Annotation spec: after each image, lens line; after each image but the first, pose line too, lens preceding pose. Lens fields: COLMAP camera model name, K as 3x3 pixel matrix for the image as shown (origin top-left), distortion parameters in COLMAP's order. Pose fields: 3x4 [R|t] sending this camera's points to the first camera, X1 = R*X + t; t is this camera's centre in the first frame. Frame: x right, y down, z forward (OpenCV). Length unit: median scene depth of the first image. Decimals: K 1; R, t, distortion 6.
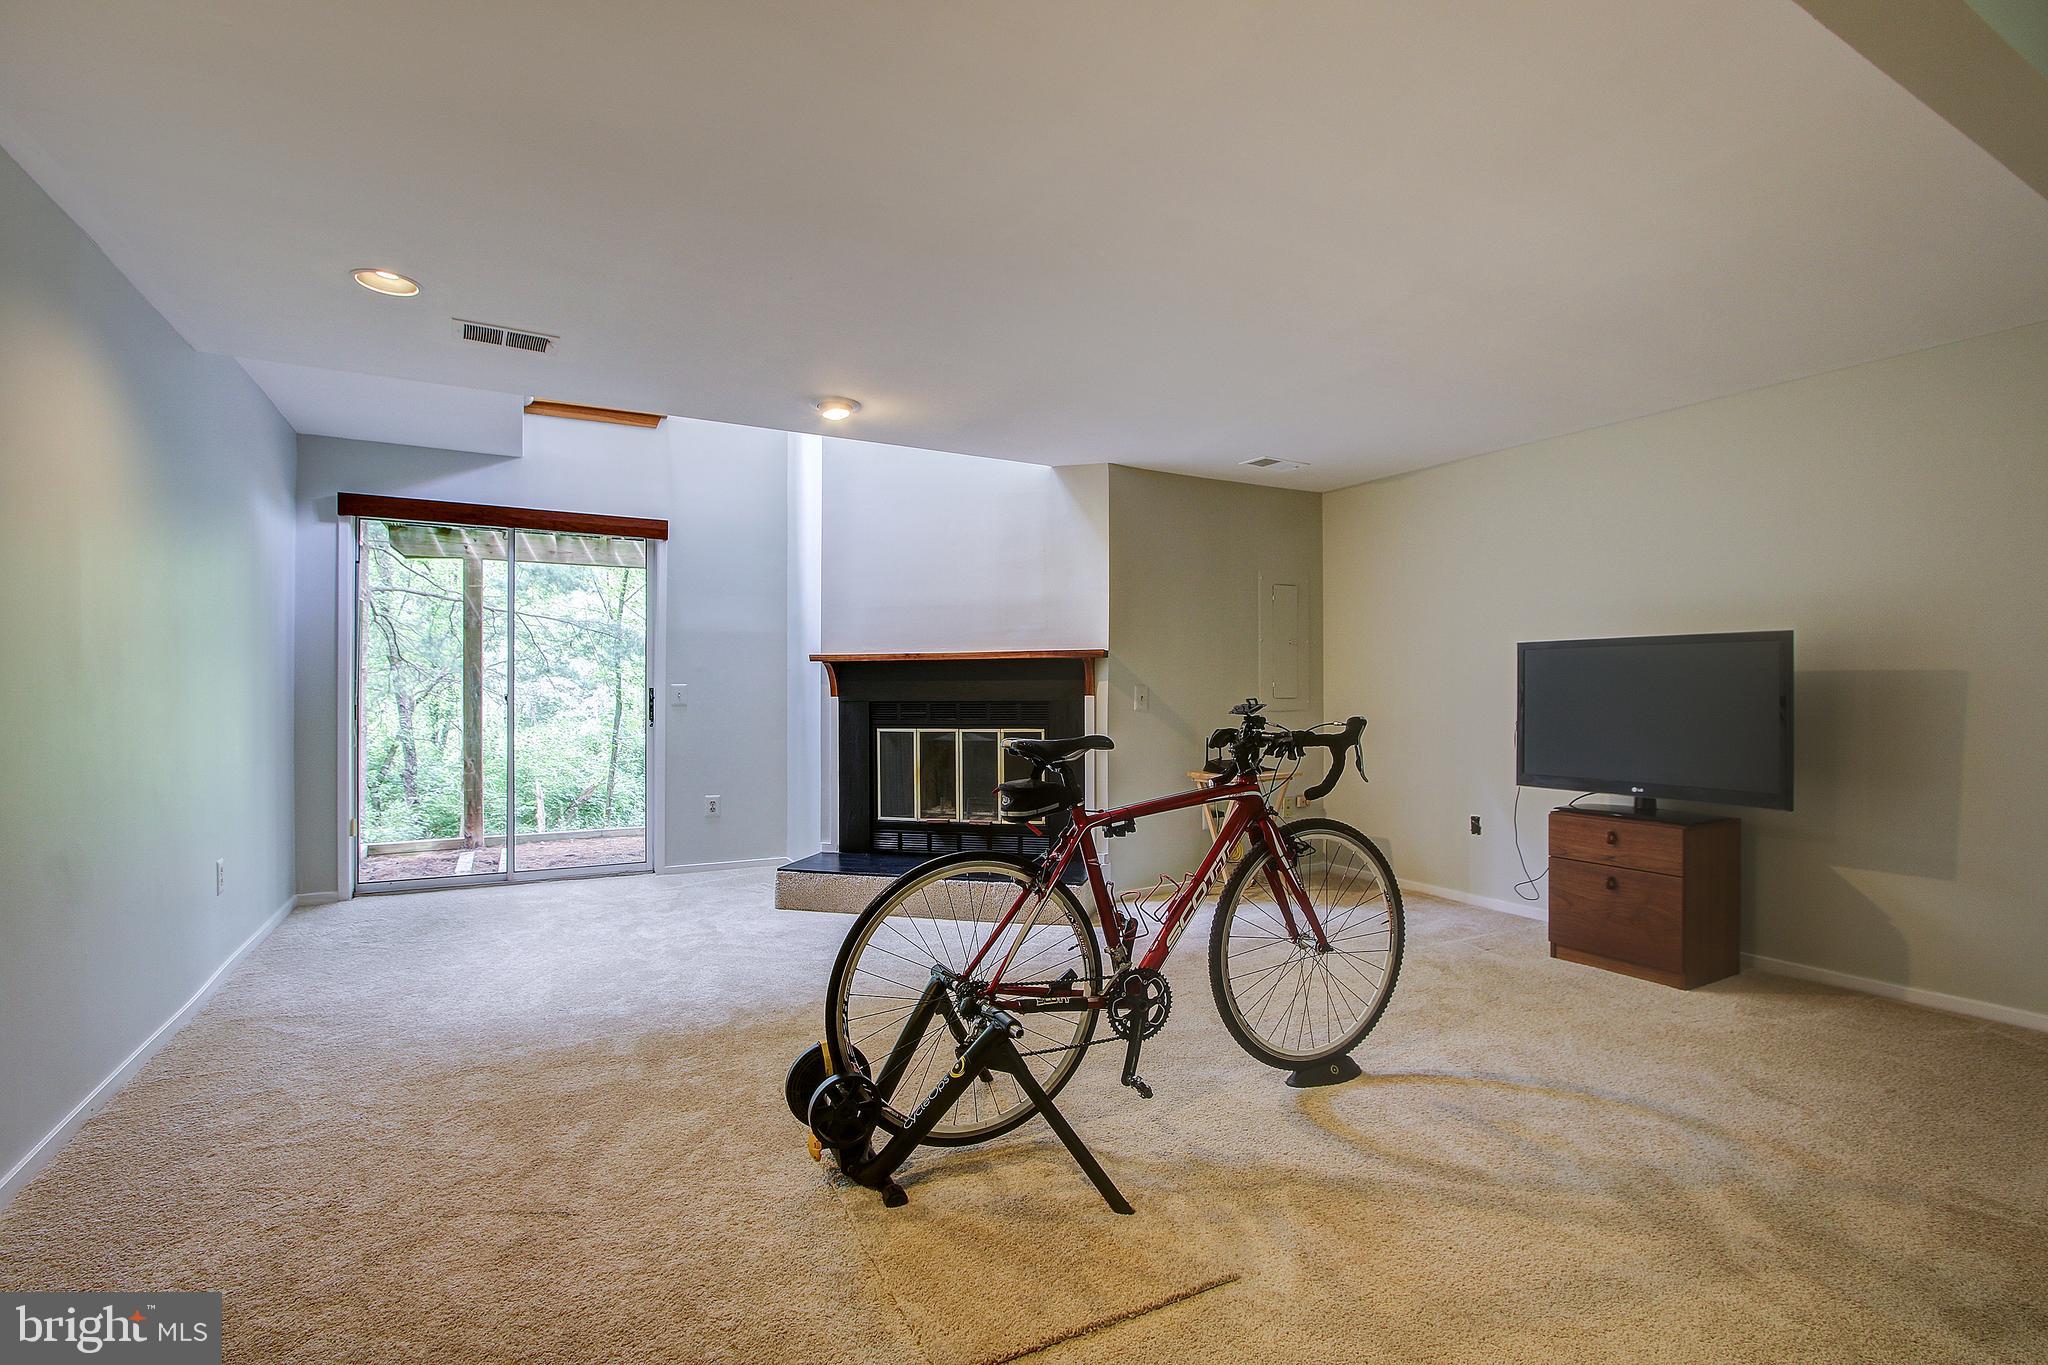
lens RADIAL K [[950.6, 0, 1032.2], [0, 950.6, 688.6], [0, 0, 1]] dist [-0.013240, 0.003627]
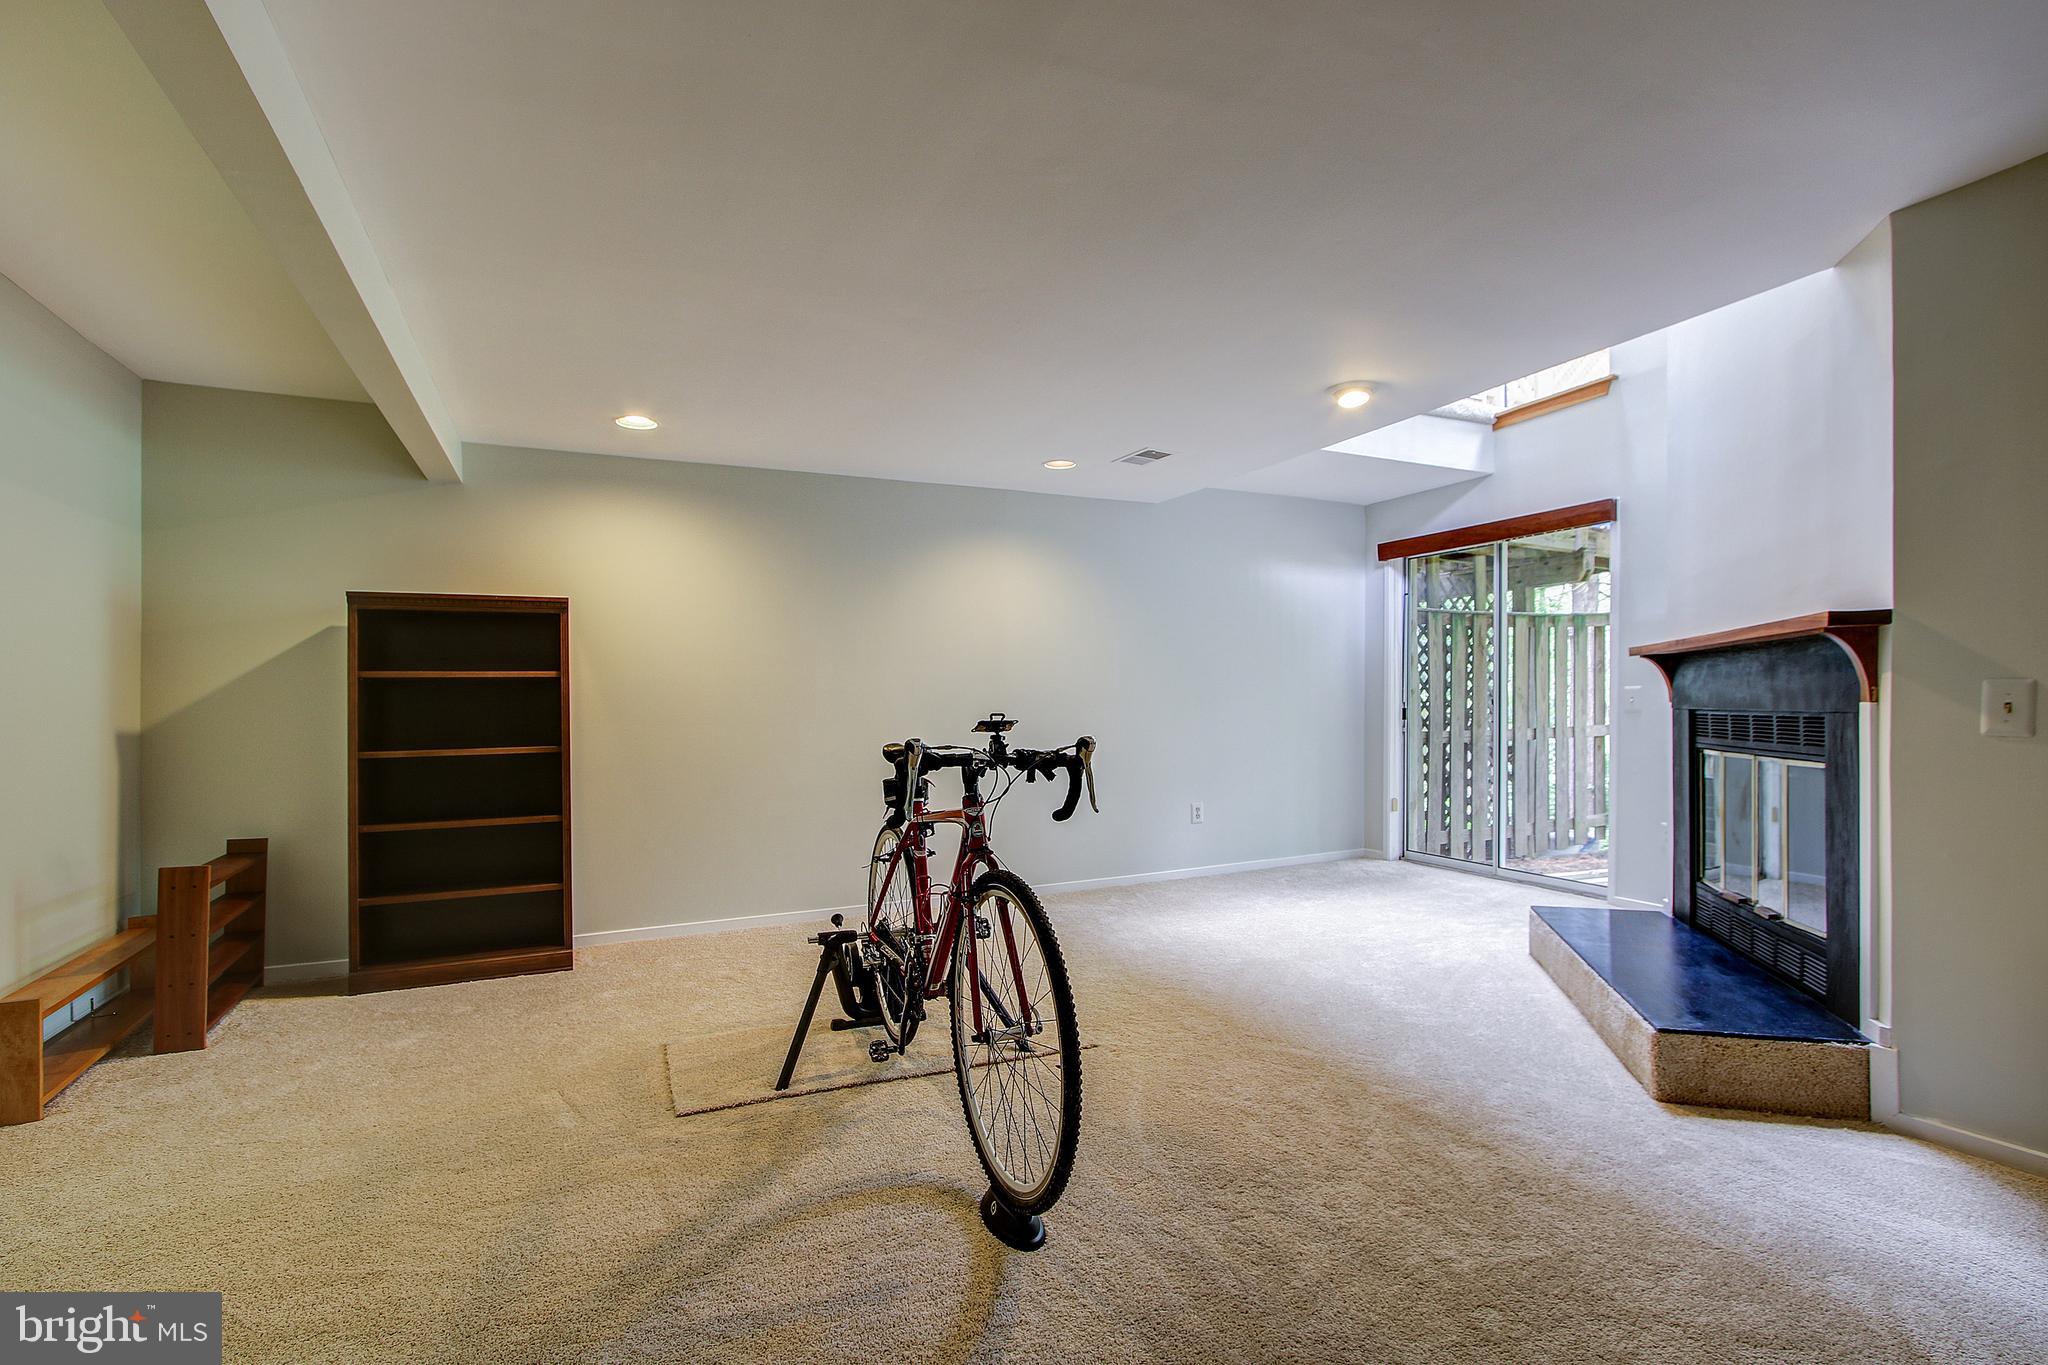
lens RADIAL K [[950.6, 0, 1028.7], [0, 950.6, 685.6], [0, 0, 1]] dist [-0.013240, 0.003627]
pose [[-0.065595, -0.015652, -0.997724, 1.063362], [0.012161, 0.999790, -0.016484, 0.002471], [0.997772, -0.013215, -0.065391, 1.072061]]
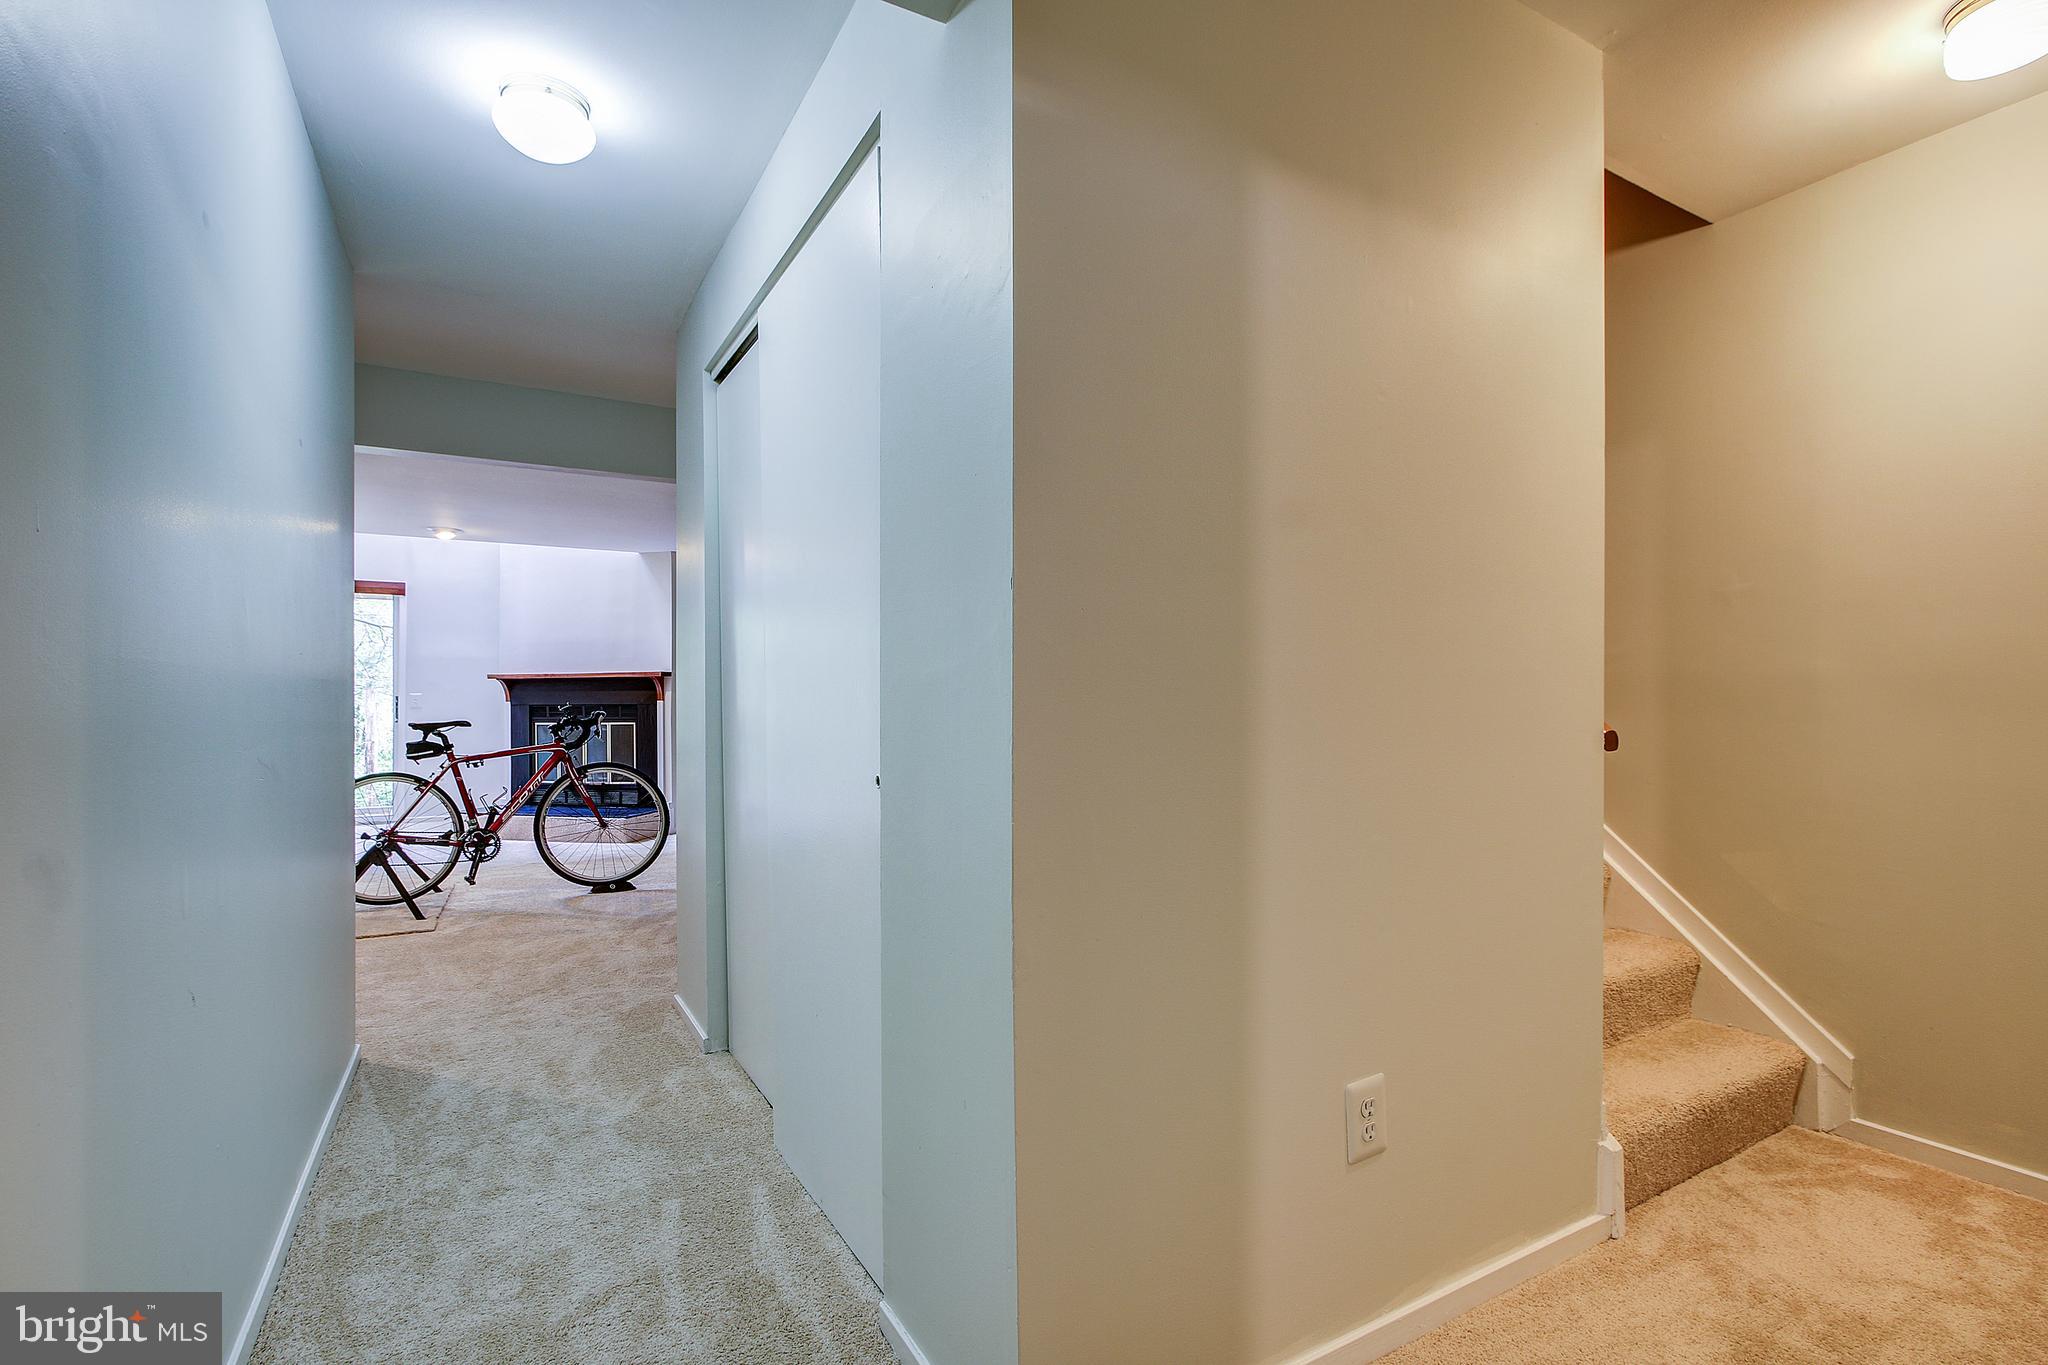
lens RADIAL K [[950.6, 0, 1043.8], [0, 950.6, 695.0], [0, 0, 1]] dist [-0.013240, 0.003627]
pose [[0.999490, -0.001563, 0.031883, 1.173992], [0.001480, 0.999995, 0.002637, -0.010488], [-0.031887, -0.002589, 0.999488, -1.054208]]
